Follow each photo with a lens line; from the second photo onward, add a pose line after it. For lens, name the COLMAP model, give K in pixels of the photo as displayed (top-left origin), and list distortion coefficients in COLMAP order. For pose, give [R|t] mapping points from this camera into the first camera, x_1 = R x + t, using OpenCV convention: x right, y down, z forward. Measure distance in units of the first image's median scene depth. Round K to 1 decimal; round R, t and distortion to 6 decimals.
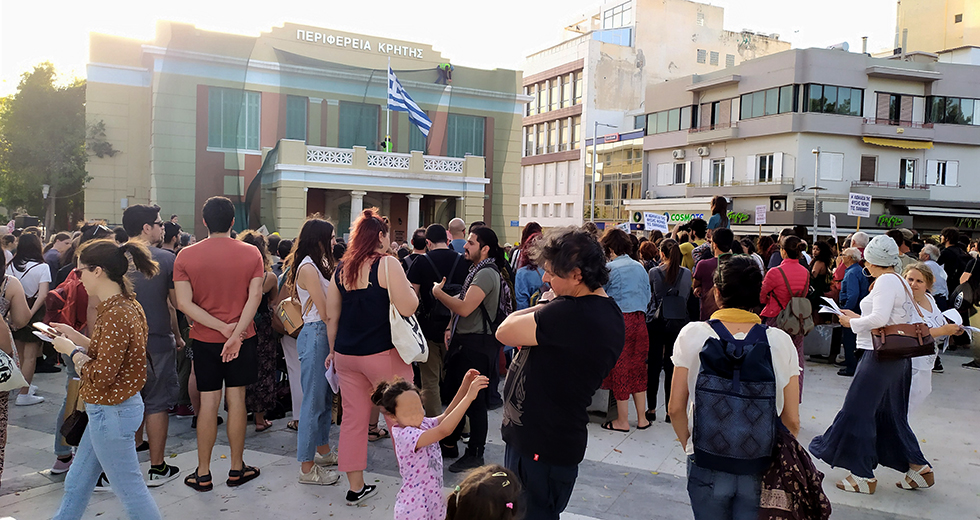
lens RADIAL K [[745.6, 0, 490.0], [0, 745.6, 260.0], [0, 0, 1]] dist [0.102304, -0.154676]
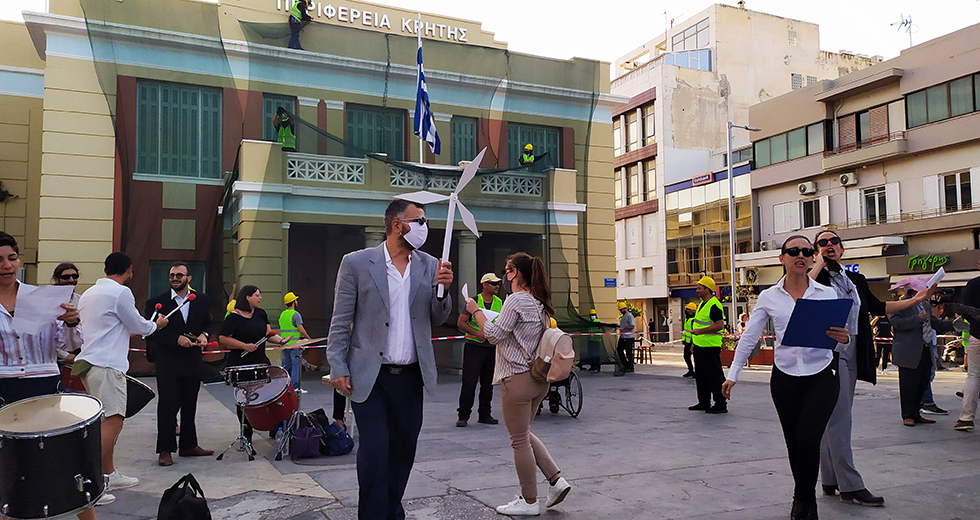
lens RADIAL K [[745.6, 0, 490.0], [0, 745.6, 260.0], [0, 0, 1]] dist [0.102304, -0.154676]
pose [[0.998277, -0.048806, -0.032562, -0.042713], [0.044484, 0.991489, -0.122352, 0.007097], [0.038257, 0.120693, 0.991952, 0.265865]]
